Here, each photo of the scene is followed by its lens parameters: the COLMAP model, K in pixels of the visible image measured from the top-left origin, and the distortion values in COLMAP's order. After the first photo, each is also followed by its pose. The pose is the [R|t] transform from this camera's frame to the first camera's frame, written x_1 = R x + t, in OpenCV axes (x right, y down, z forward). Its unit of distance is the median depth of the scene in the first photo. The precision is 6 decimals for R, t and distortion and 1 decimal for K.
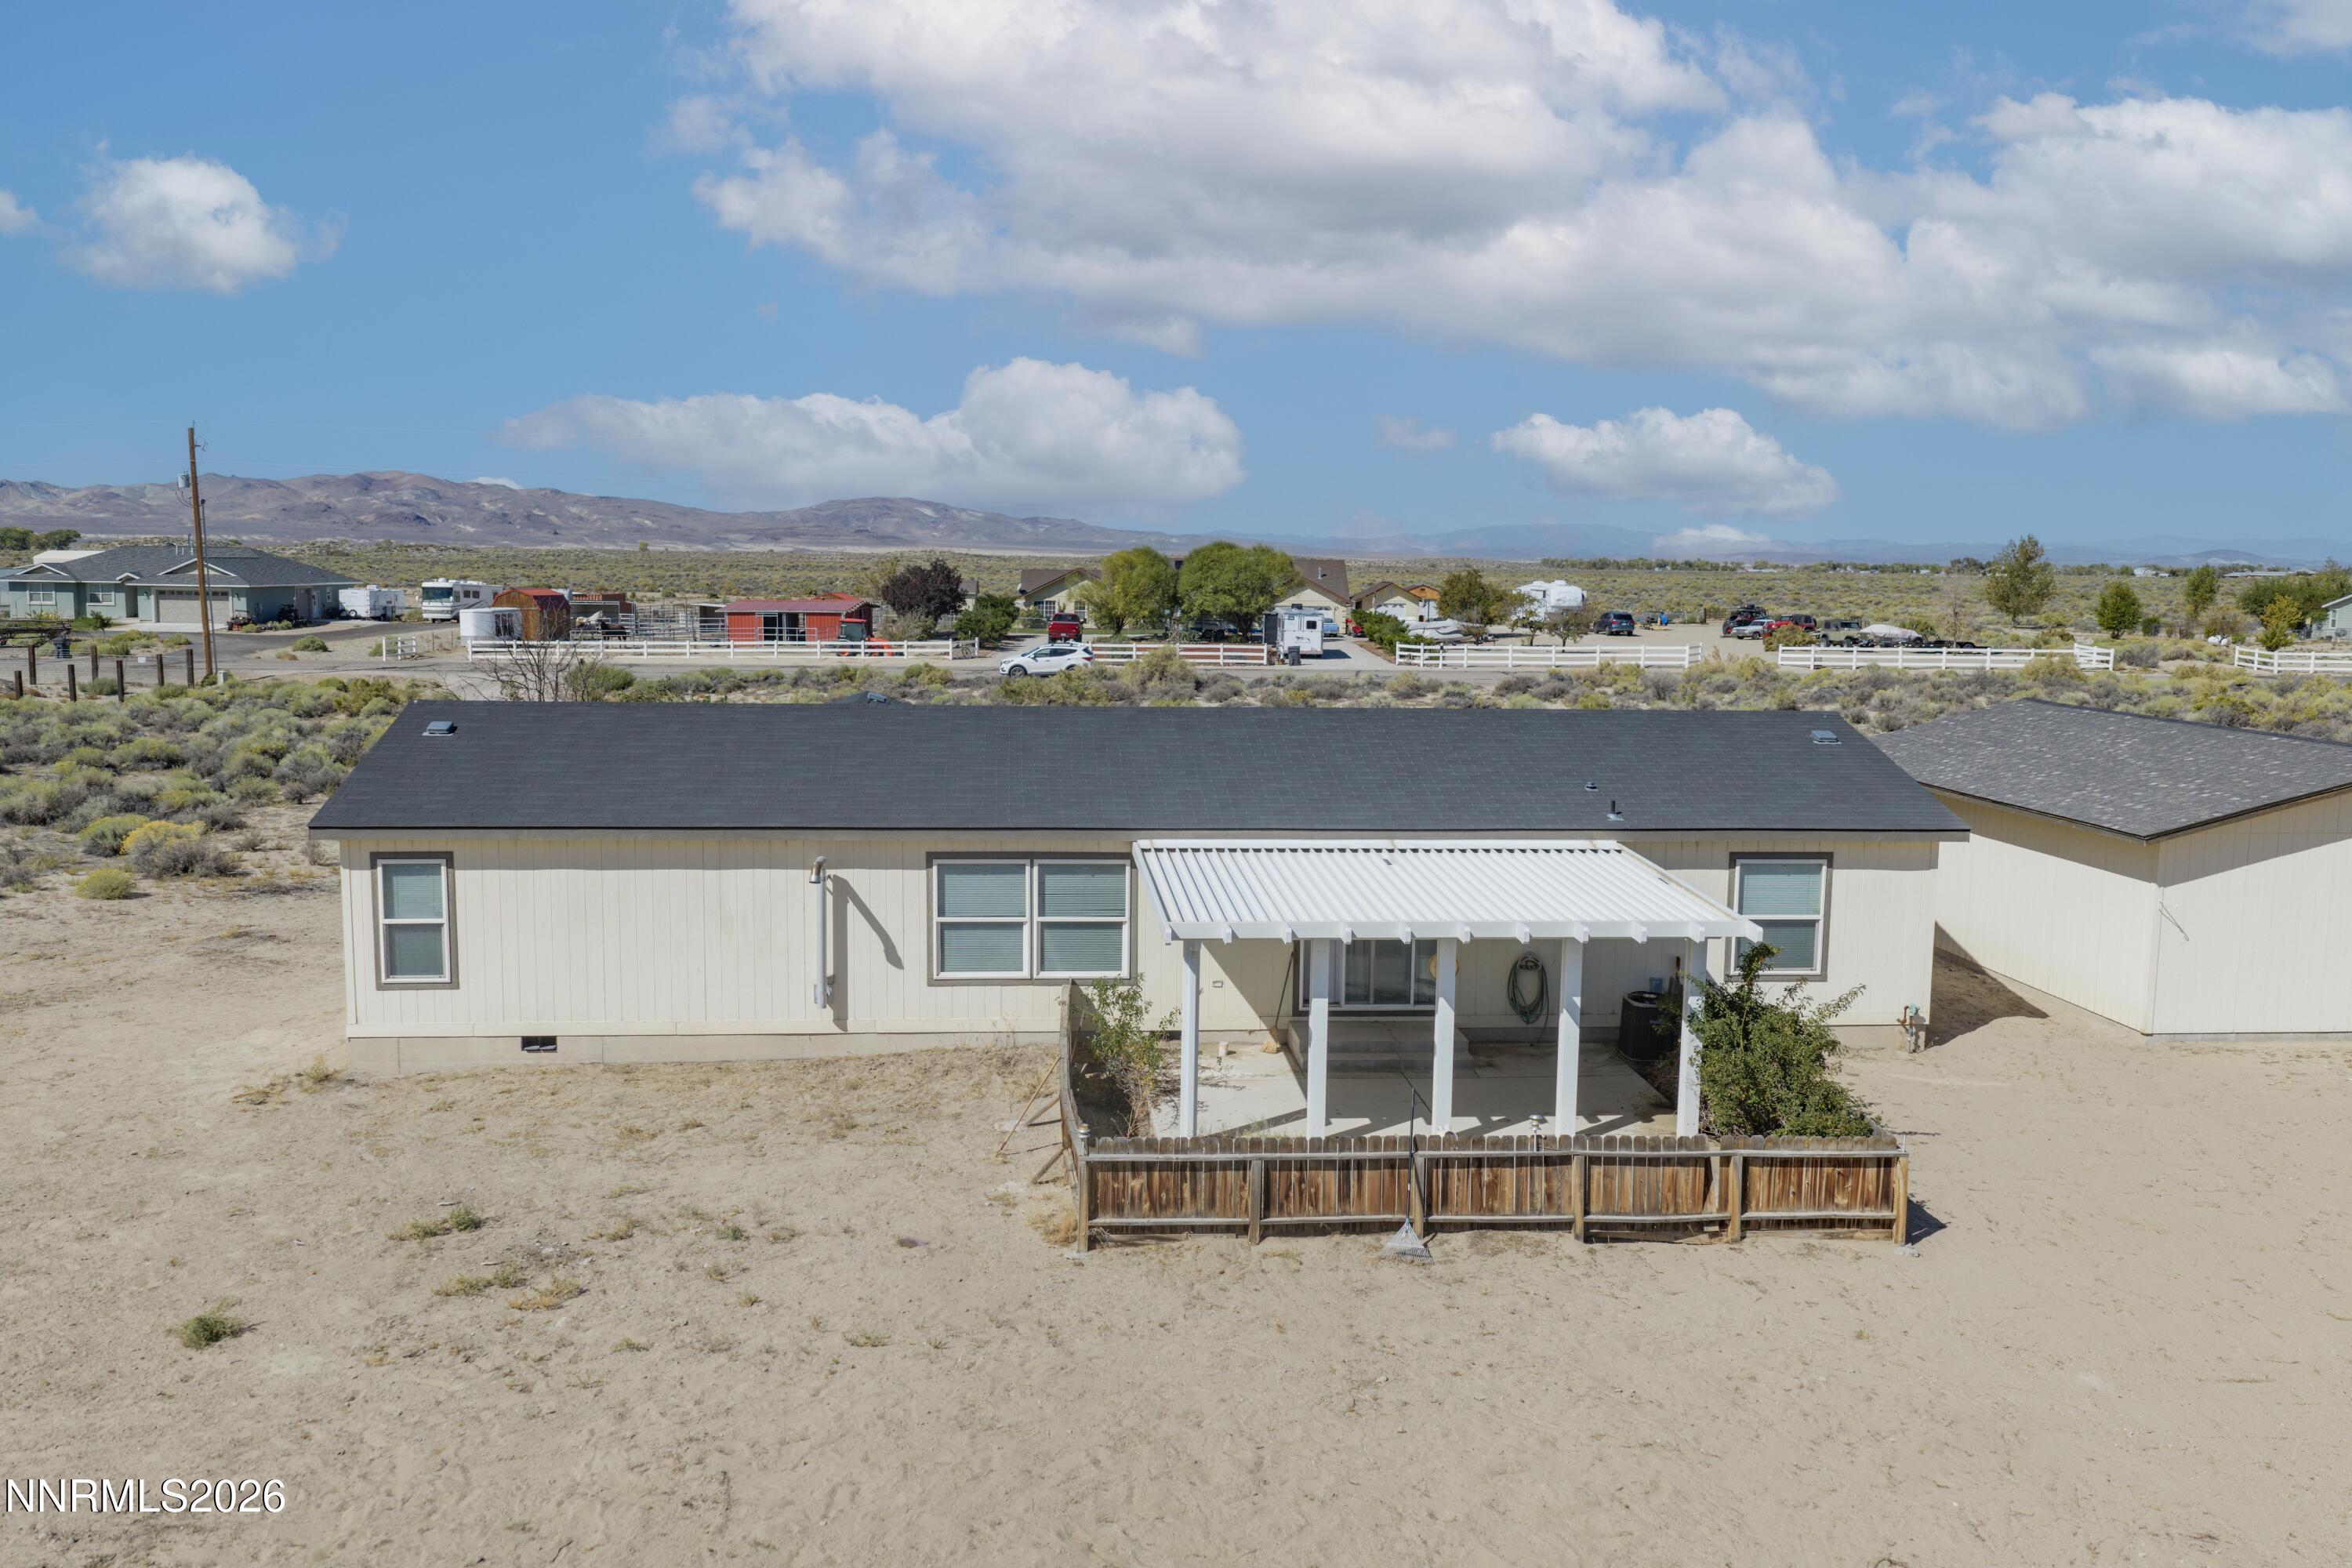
lens RADIAL K [[1944.7, 0, 1177.9], [0, 1944.7, 802.1], [0, 0, 1]] dist [0.025268, -0.046065]
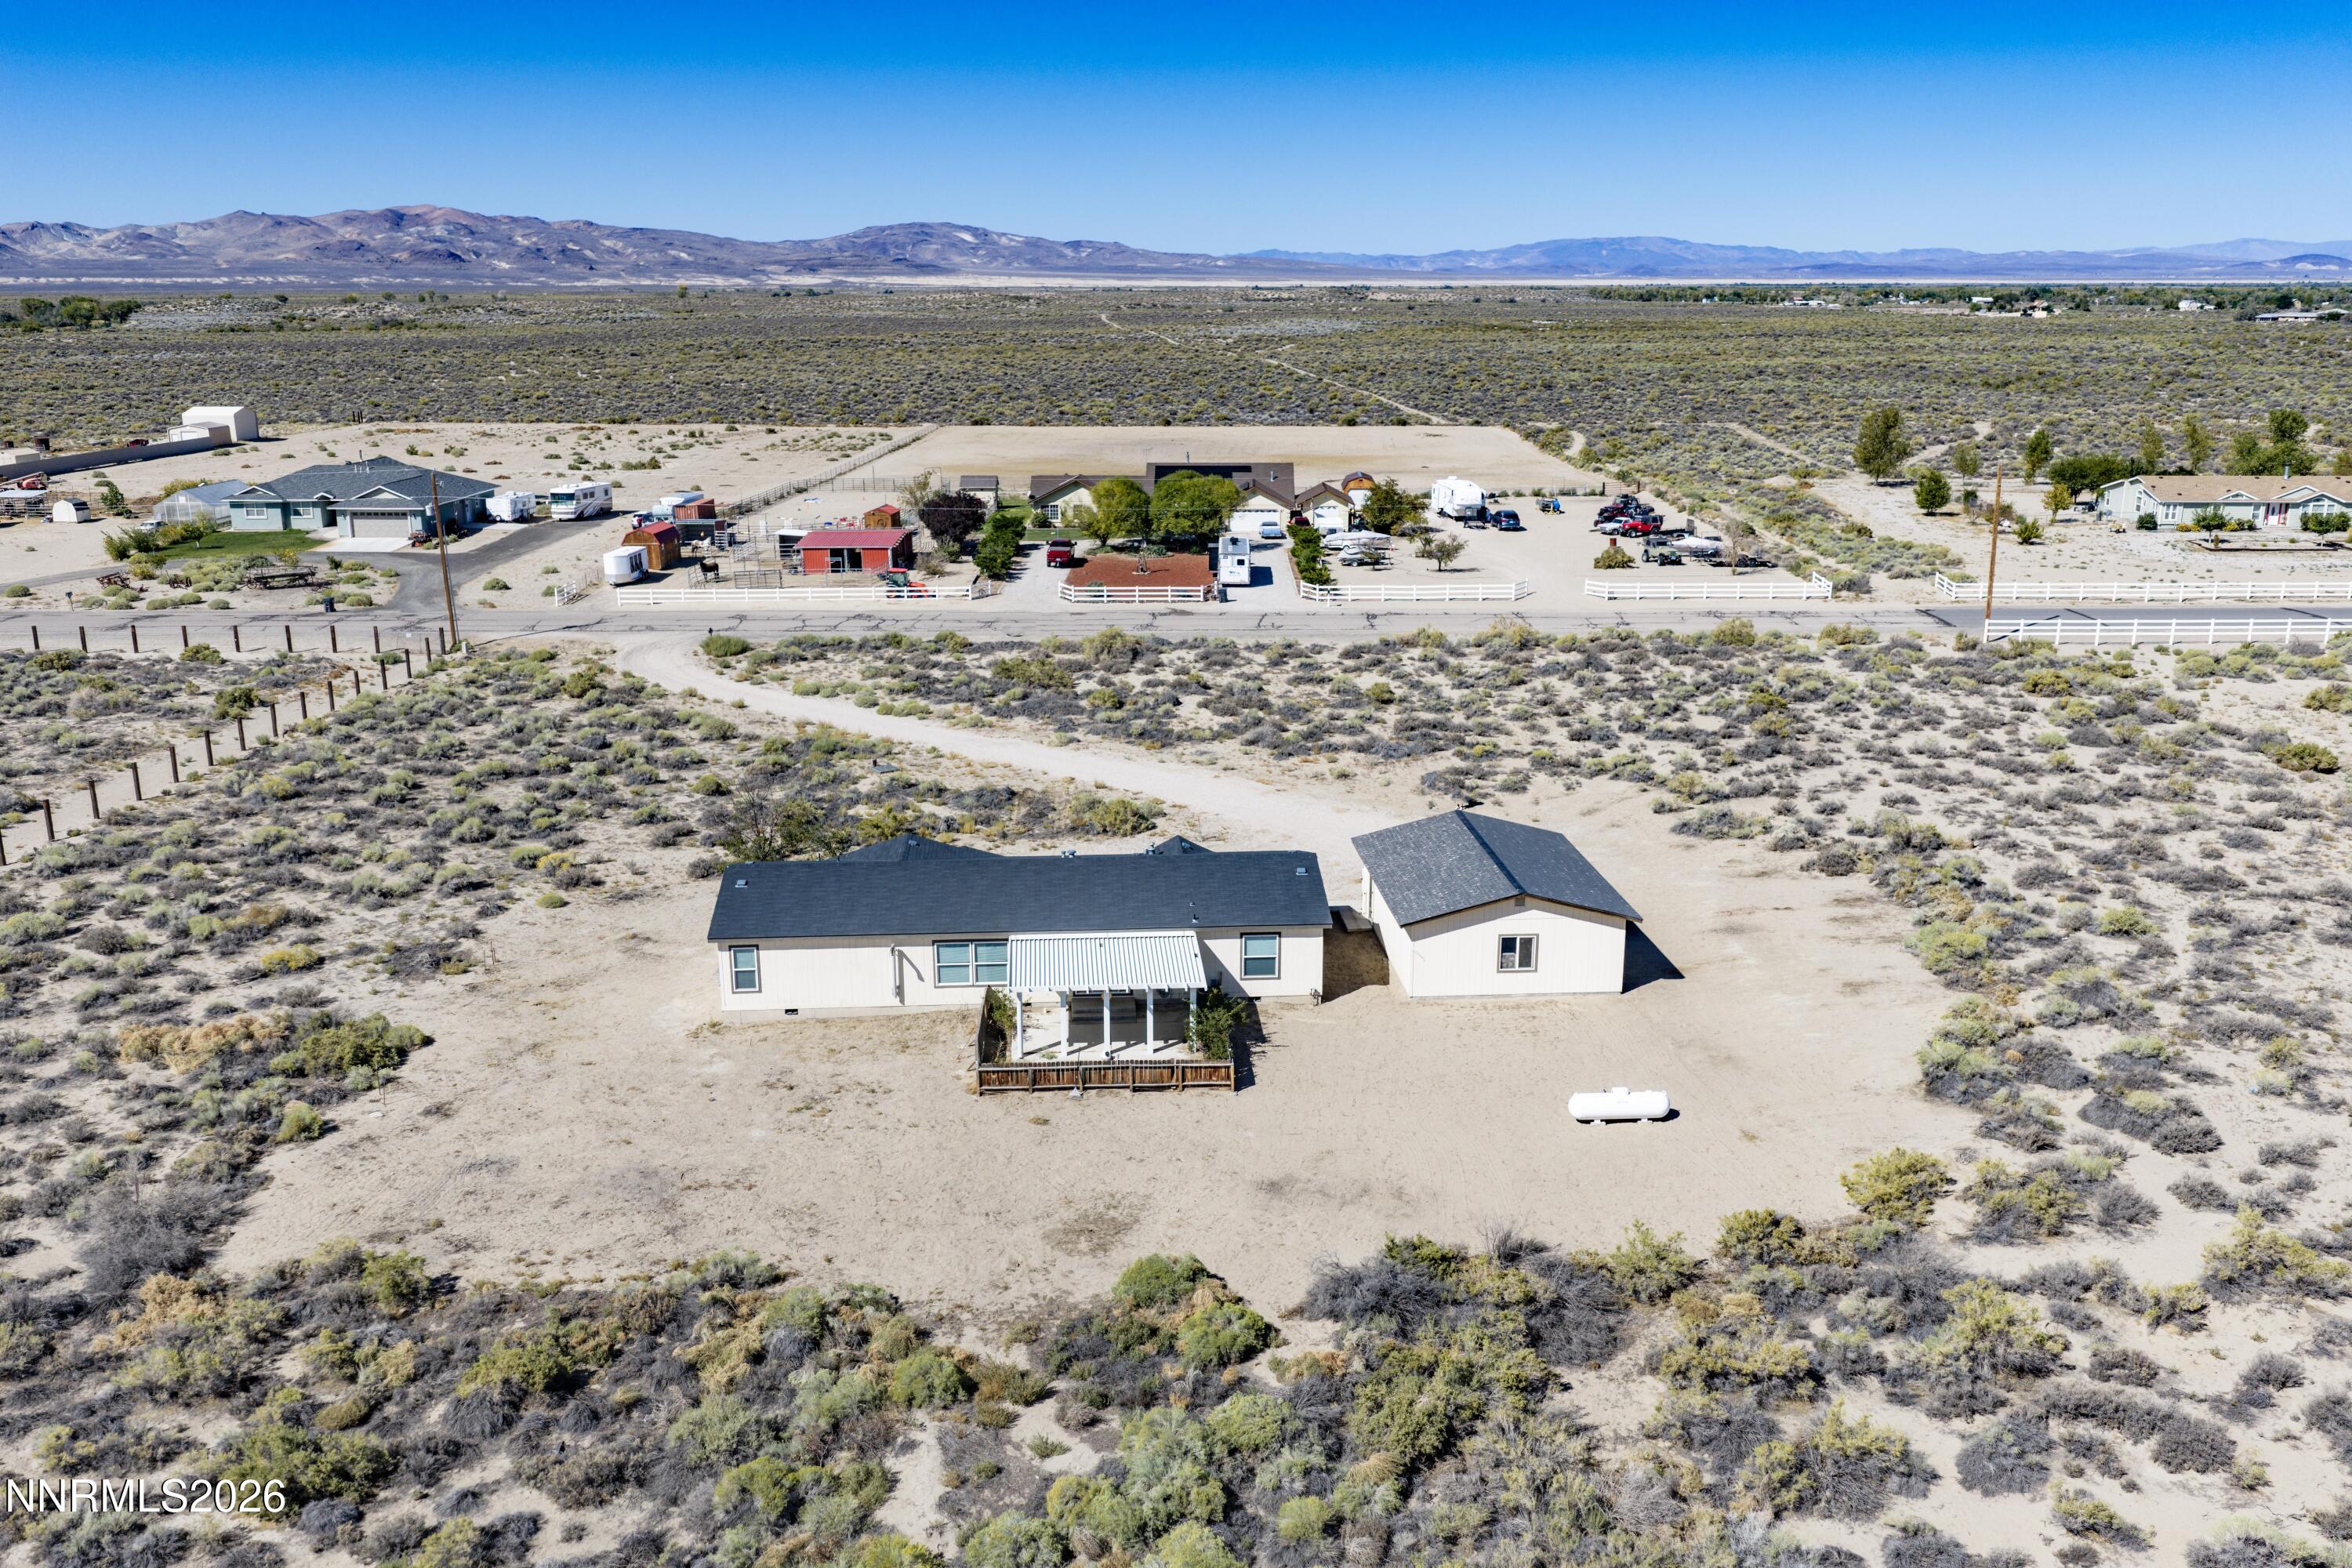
lens RADIAL K [[1944.7, 0, 1177.9], [0, 1944.7, 802.1], [0, 0, 1]] dist [0.025268, -0.046065]
pose [[0.999587, -0.009928, -0.026950, 0.283804], [0.013524, 0.990519, 0.136707, -0.525800], [0.025337, -0.137015, 0.990245, -1.620552]]
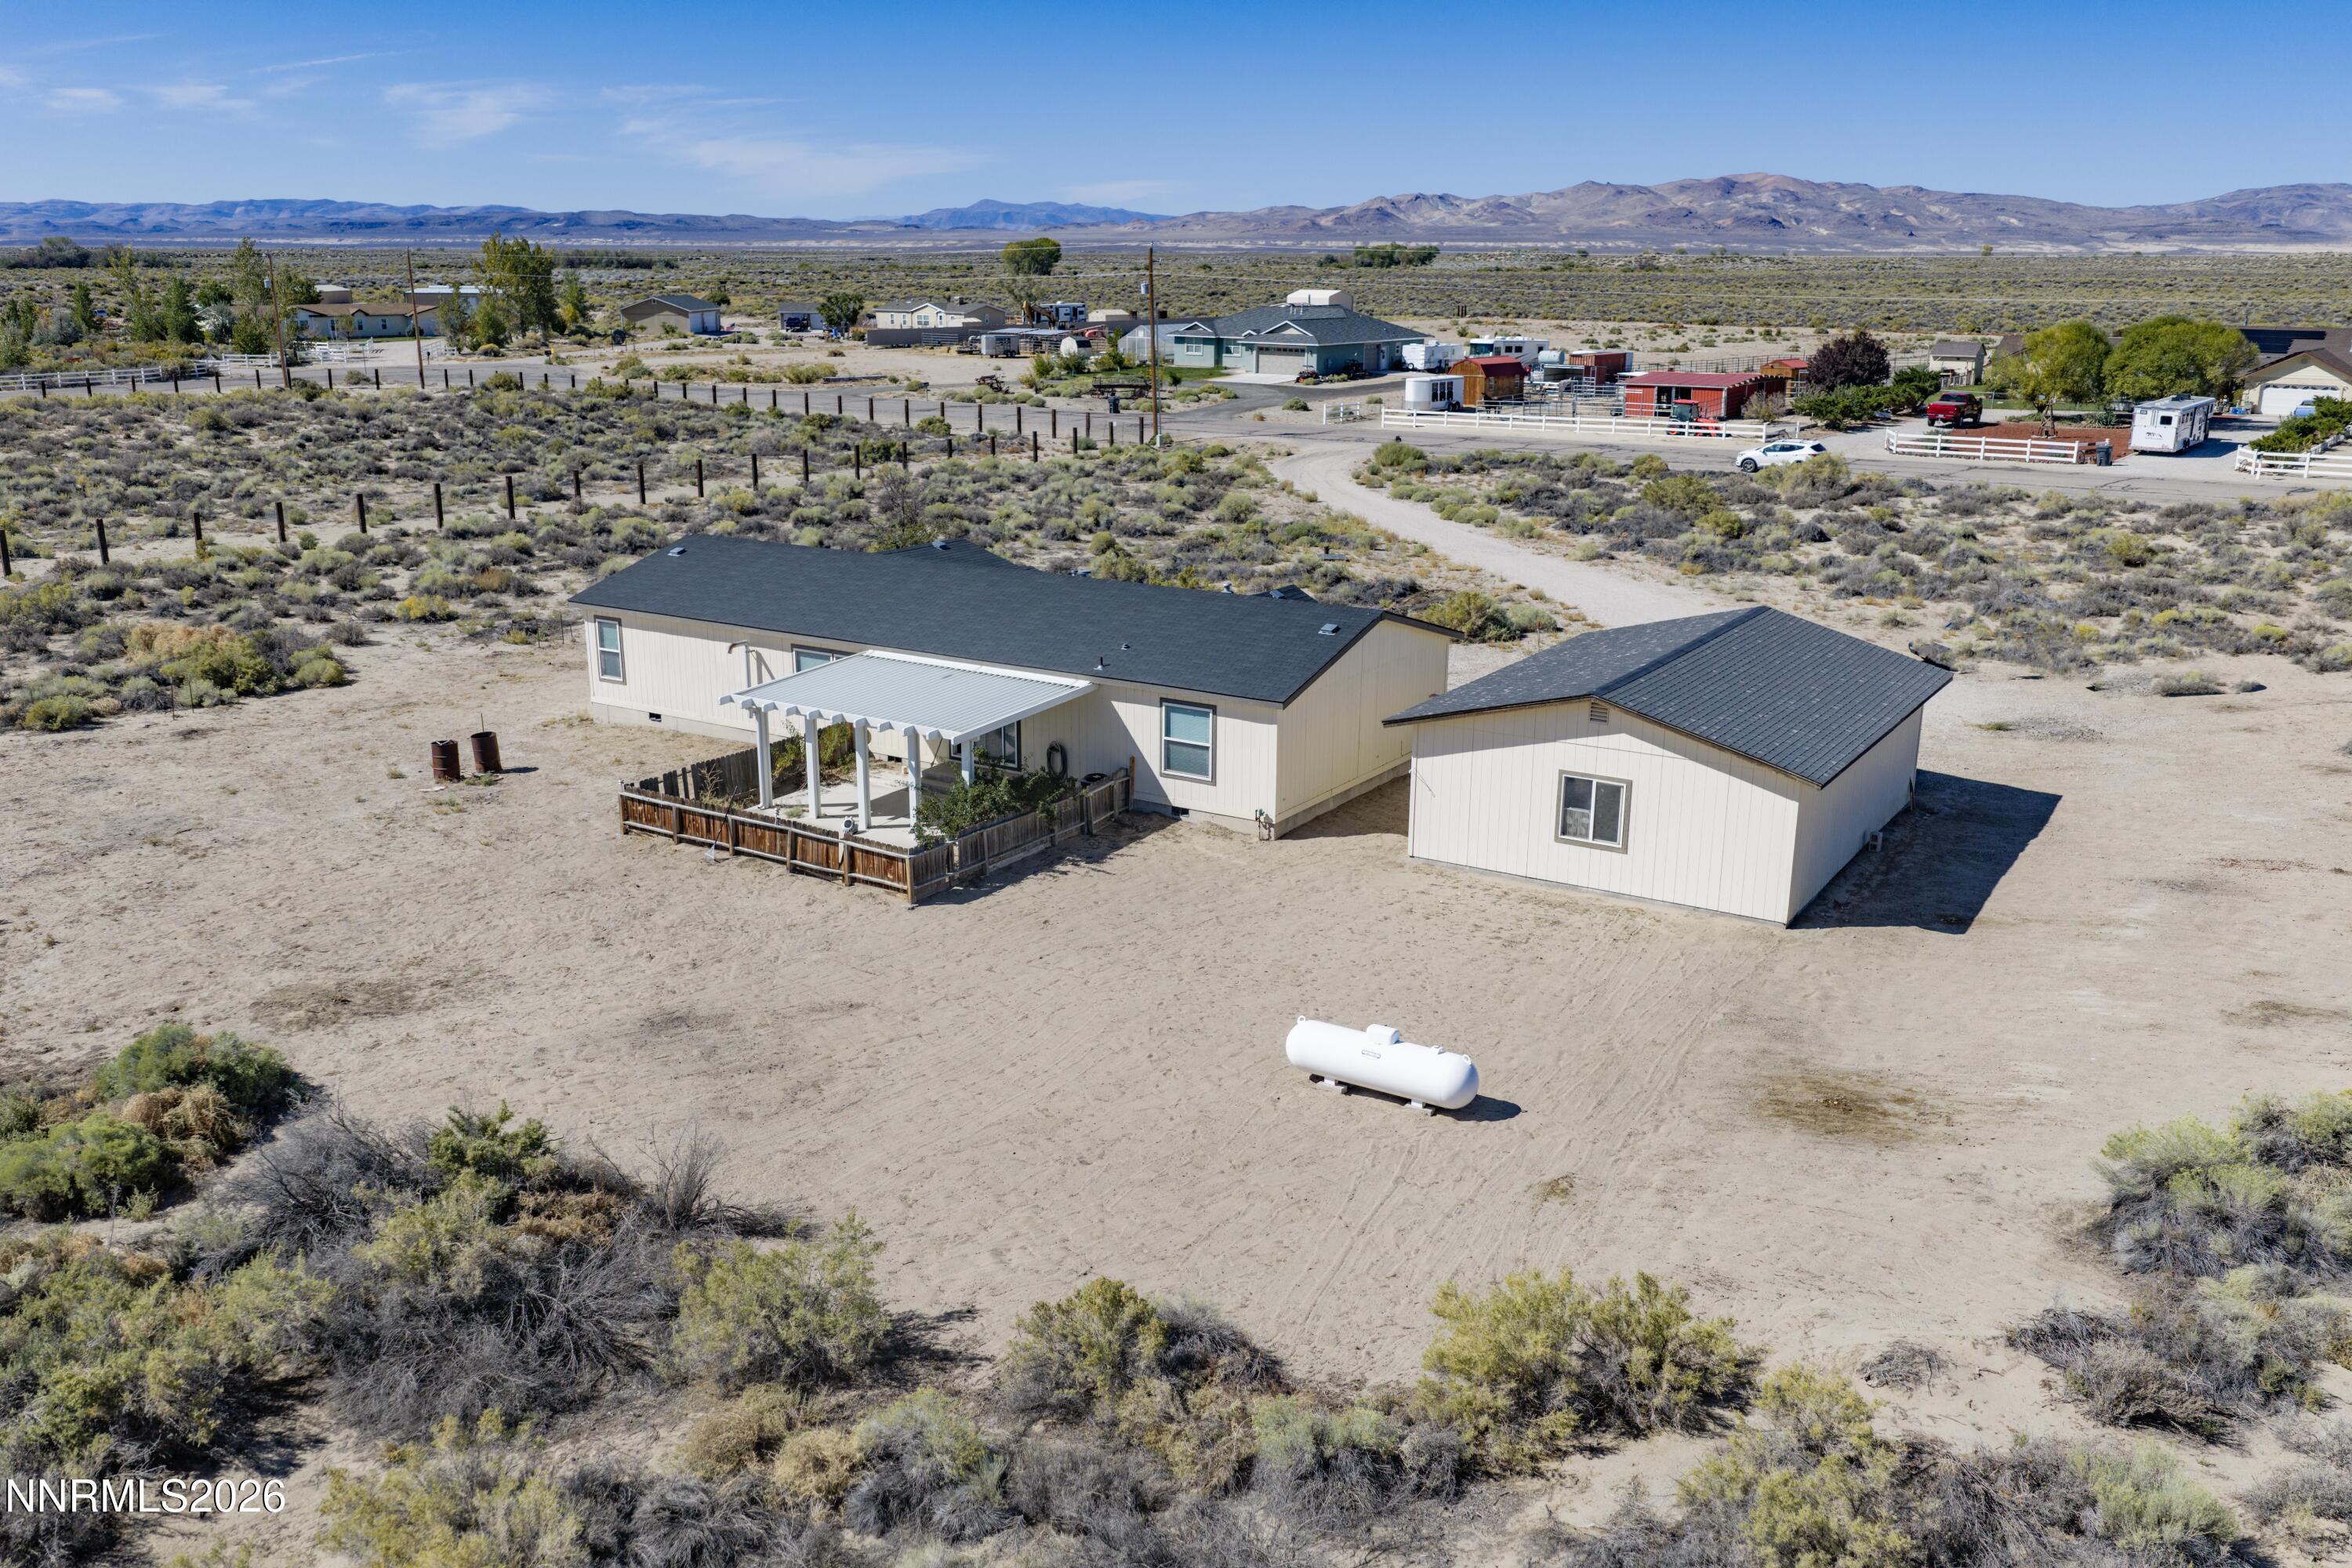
lens RADIAL K [[1944.7, 0, 1177.9], [0, 1944.7, 802.1], [0, 0, 1]] dist [0.025268, -0.046065]
pose [[0.792405, 0.155959, -0.589722, 1.311455], [-0.068293, 0.983368, 0.168298, -0.167284], [0.606161, -0.093086, 0.789876, -0.279977]]
